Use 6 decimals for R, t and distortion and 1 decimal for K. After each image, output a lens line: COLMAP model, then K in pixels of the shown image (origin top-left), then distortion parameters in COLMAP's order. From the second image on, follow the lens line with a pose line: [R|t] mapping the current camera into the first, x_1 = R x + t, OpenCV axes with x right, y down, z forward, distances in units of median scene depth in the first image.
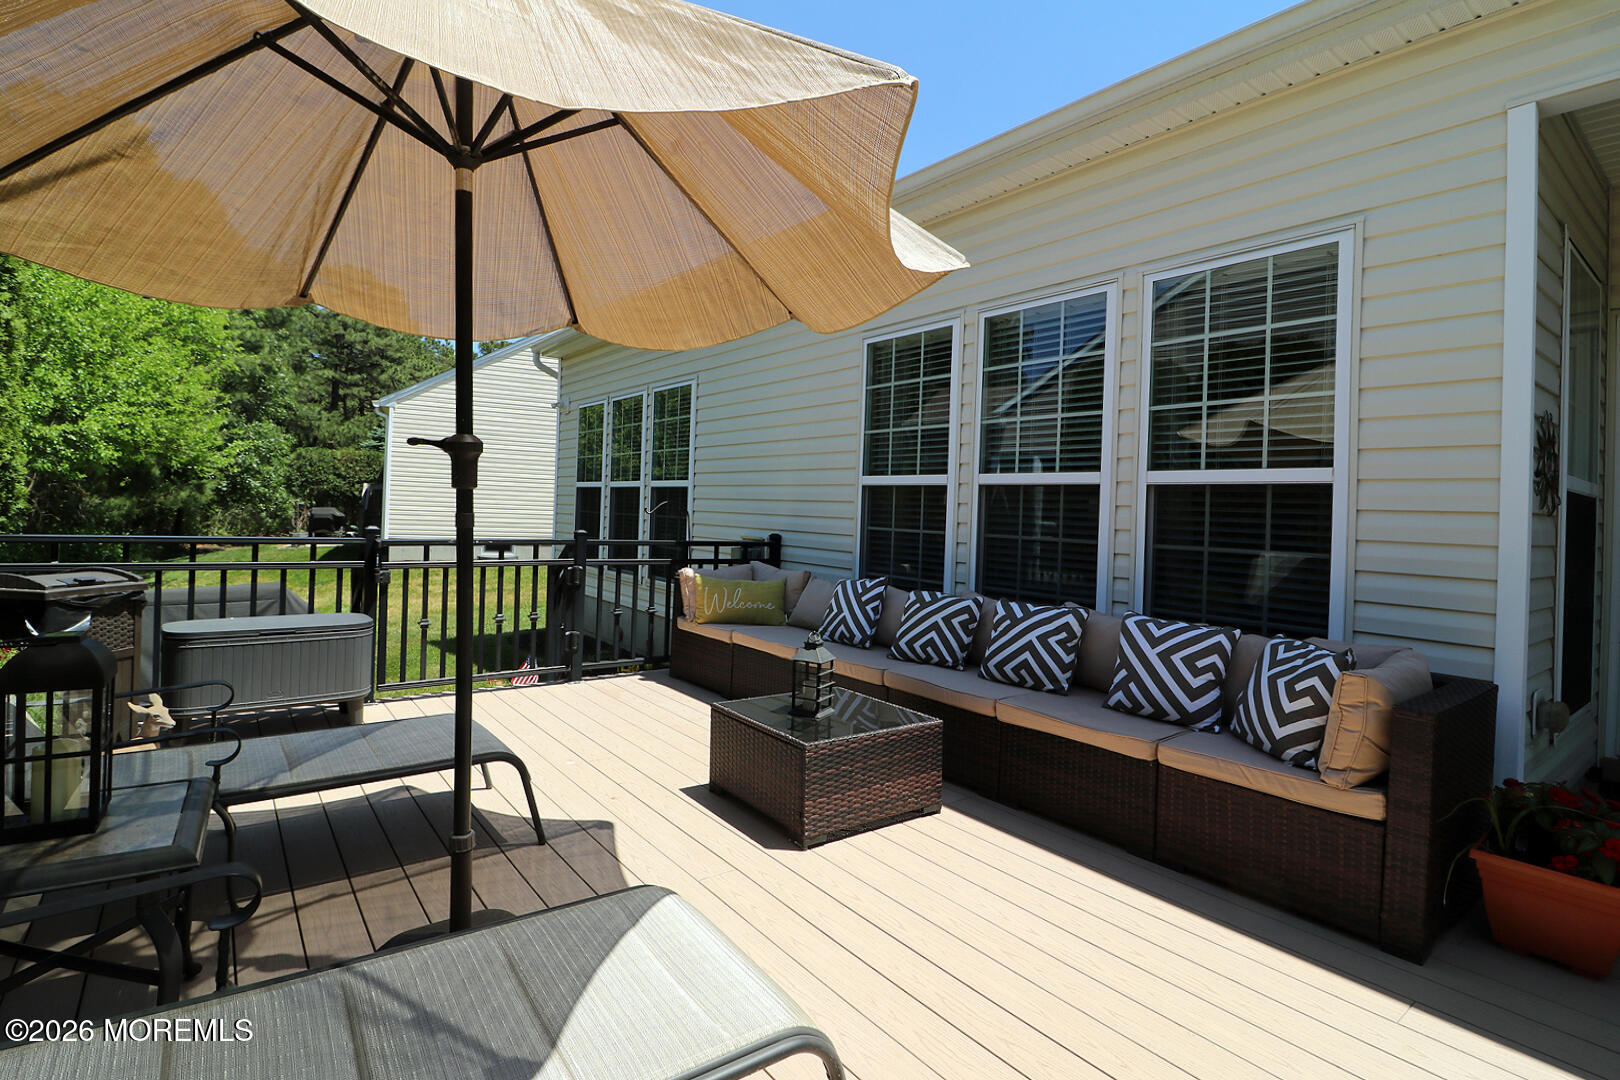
lens RADIAL K [[775.3, 0, 814.5], [0, 775.3, 489.8], [0, 0, 1]] dist [0.000862, -0.013459]
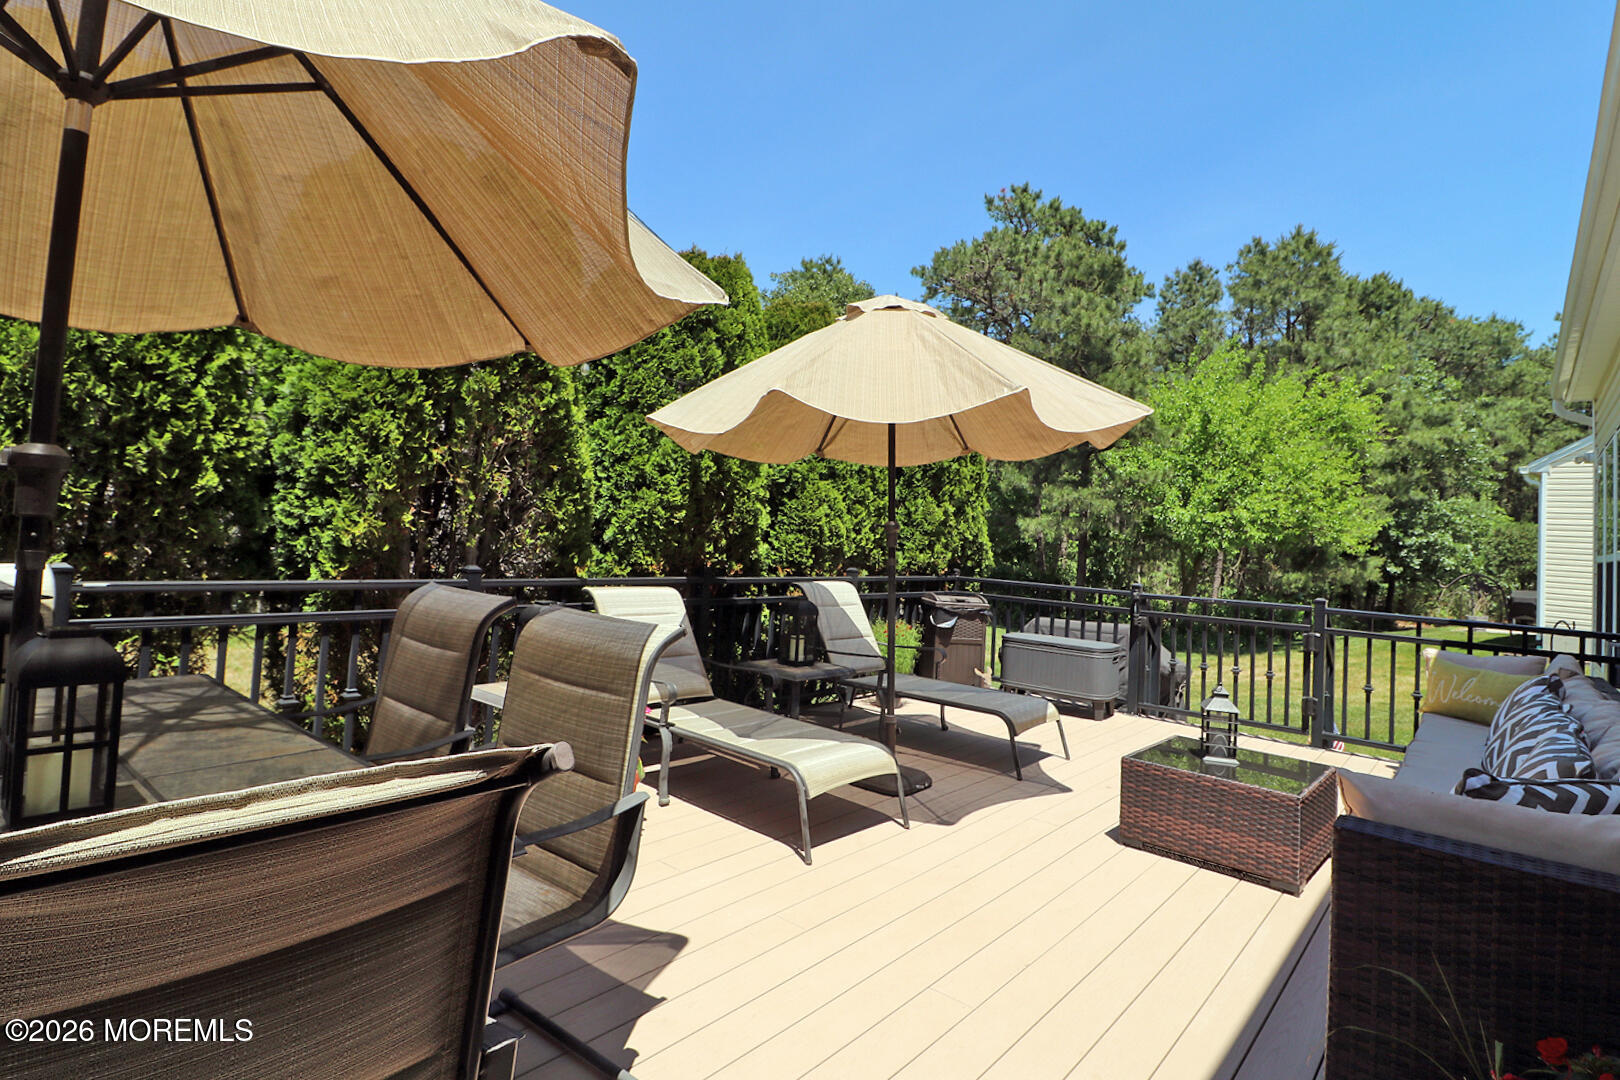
lens RADIAL K [[825.5, 0, 815.0], [0, 825.5, 499.5], [0, 0, 1]] dist [0.000177, -0.011837]
pose [[0.197360, -0.066447, -0.978077, 0.728850], [-0.020242, 0.997211, -0.071832, 0.017357], [0.980122, 0.033975, 0.195464, 0.171665]]
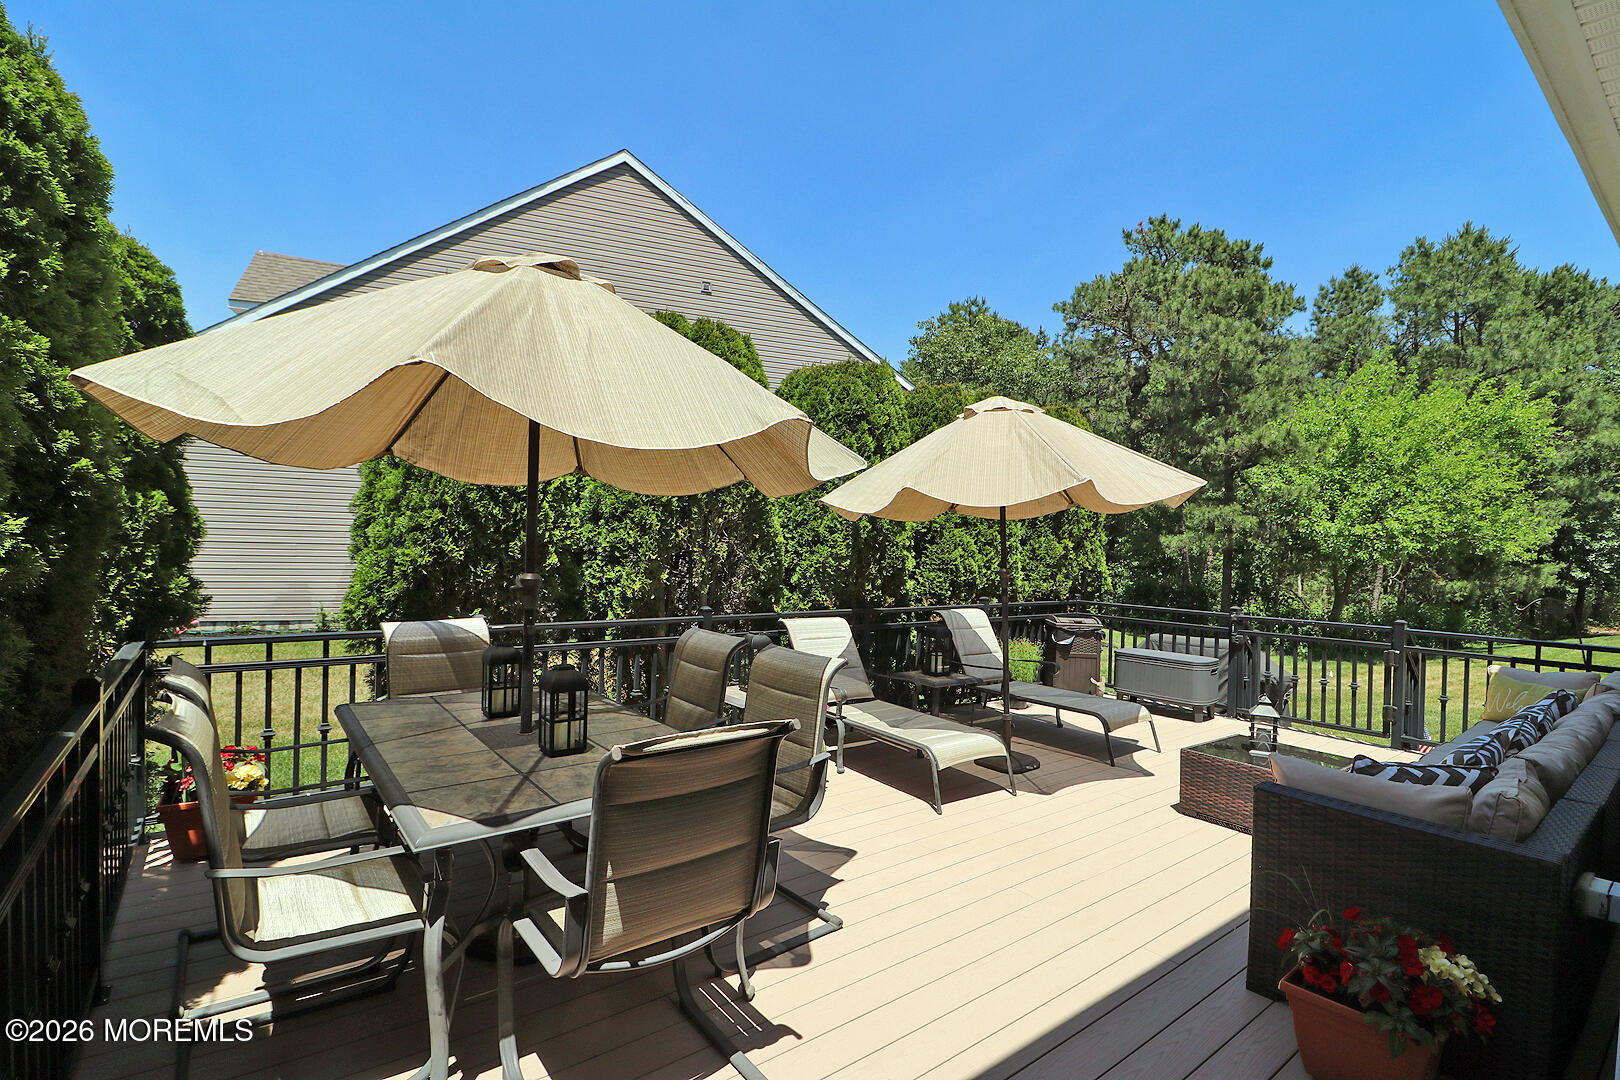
lens RADIAL K [[752.8, 0, 814.4], [0, 752.8, 547.0], [0, 0, 1]] dist [0.000950, -0.013311]
pose [[-0.010250, -0.031173, -0.999461, 0.948642], [-0.000564, 0.999514, -0.031168, -0.022123], [0.999947, 0.000245, -0.010262, 0.169161]]
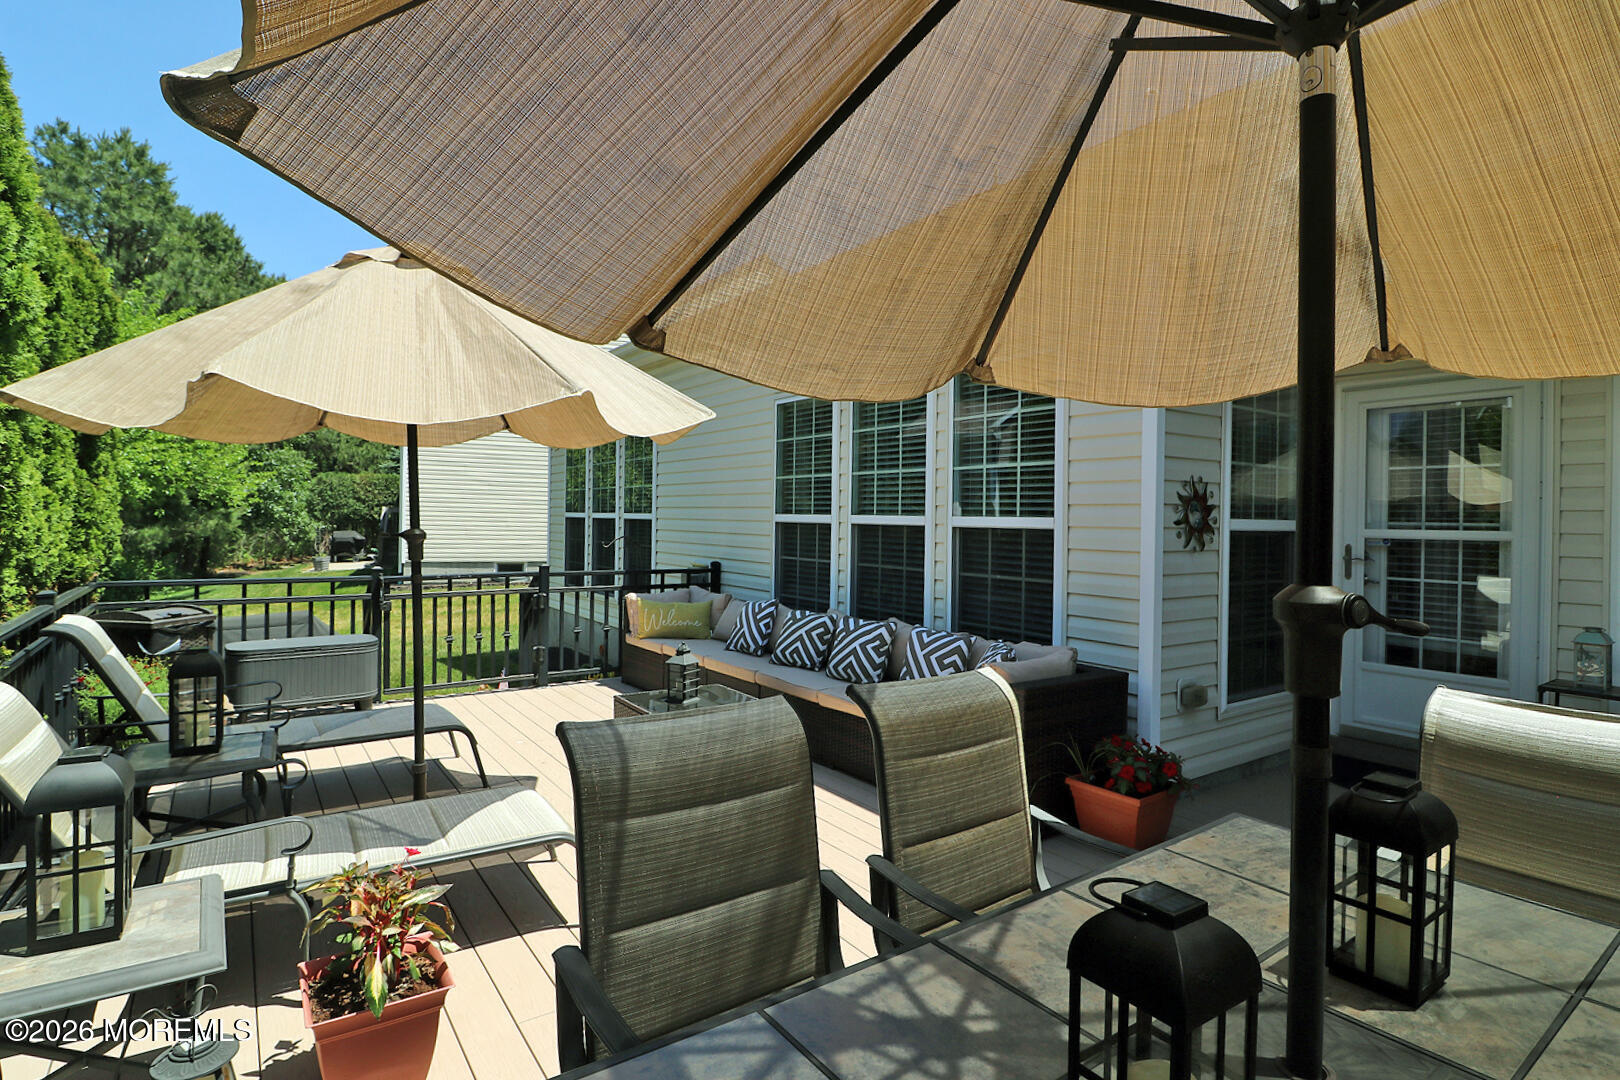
lens RADIAL K [[825.5, 0, 815.0], [0, 825.5, 499.5], [0, 0, 1]] dist [0.000177, -0.011837]
pose [[0.998621, -0.022718, -0.047320, 0.204025], [0.022889, 0.999733, 0.003075, -0.047463], [0.047237, -0.004153, 0.998875, -0.304933]]
